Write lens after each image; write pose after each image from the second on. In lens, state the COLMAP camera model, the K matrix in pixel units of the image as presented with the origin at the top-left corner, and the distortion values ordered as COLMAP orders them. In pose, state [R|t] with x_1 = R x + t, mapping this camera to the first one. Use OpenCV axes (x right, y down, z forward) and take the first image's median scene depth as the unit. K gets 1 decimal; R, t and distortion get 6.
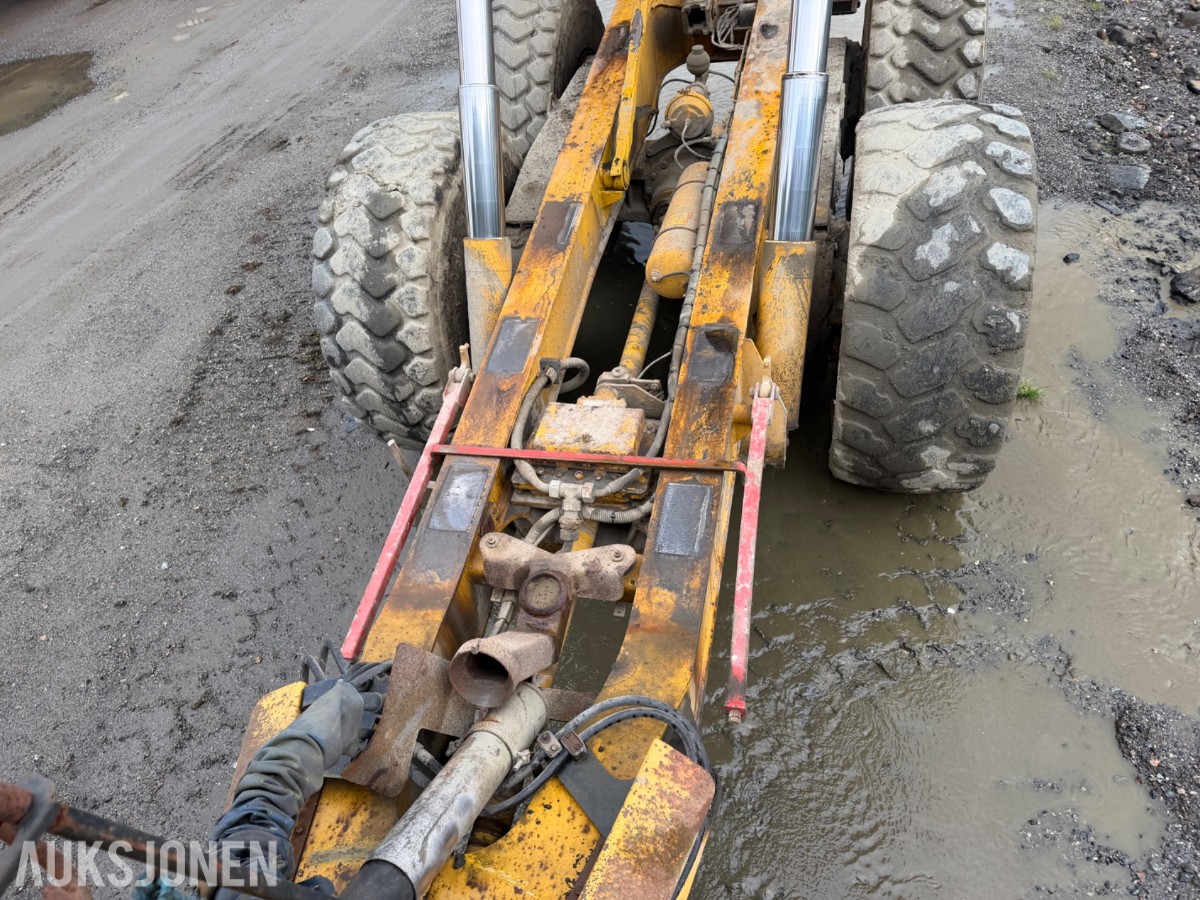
lens RADIAL K [[855.4, 0, 595.9], [0, 855.4, 455.7], [0, 0, 1]] dist [0.027249, -0.034086]
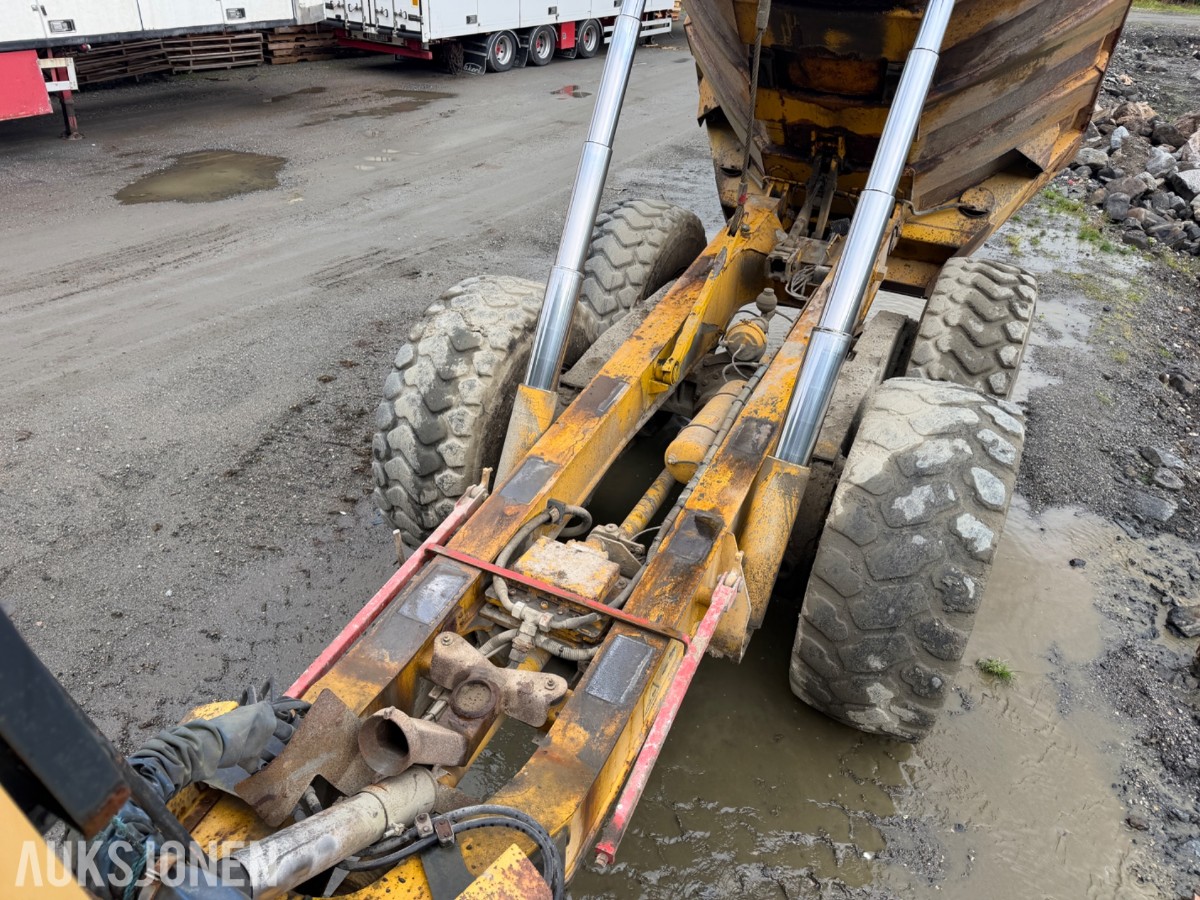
lens RADIAL K [[838.5, 0, 600.0], [0, 838.5, 450.0], [0, 0, 1]] dist [0.104755, -0.166039]
pose [[0.957926, 0.274757, -0.082981, 0.066077], [-0.286178, 0.936396, -0.203137, 0.027697], [0.021890, 0.218337, 0.975628, -0.080817]]
